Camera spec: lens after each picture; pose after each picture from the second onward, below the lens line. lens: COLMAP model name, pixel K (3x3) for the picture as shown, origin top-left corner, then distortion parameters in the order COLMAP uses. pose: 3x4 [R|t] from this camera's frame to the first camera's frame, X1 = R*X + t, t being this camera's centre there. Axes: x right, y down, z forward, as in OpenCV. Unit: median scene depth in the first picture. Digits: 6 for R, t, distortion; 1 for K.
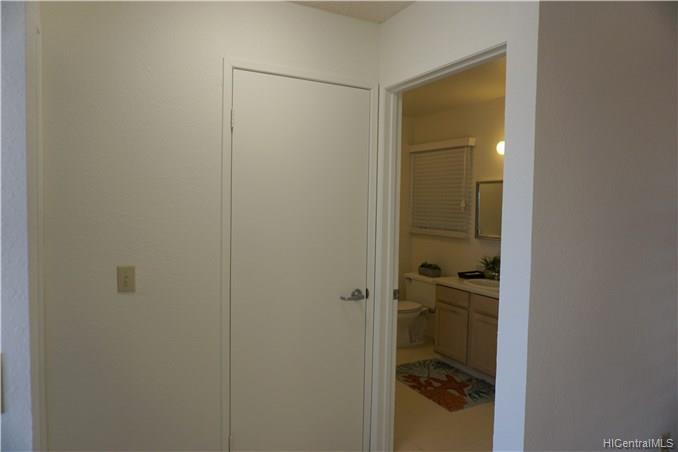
lens RADIAL K [[467.4, 0, 346.0], [0, 467.4, 231.1], [0, 0, 1]] dist [0.005627, 0.004345]
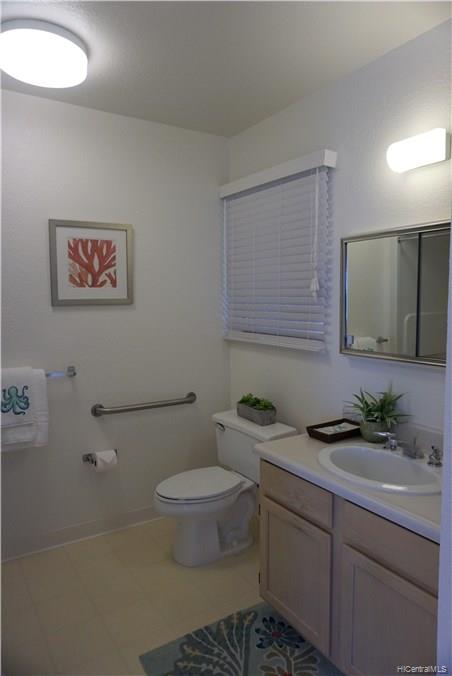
lens RADIAL K [[460.5, 0, 220.6], [0, 460.5, 333.3], [0, 0, 1]] dist [0.003081, 0.004473]
pose [[0.999013, -0.024005, 0.037382, 0.128741], [0.023378, 0.999580, 0.017102, -0.016871], [-0.037777, -0.016211, 0.999155, 0.506153]]
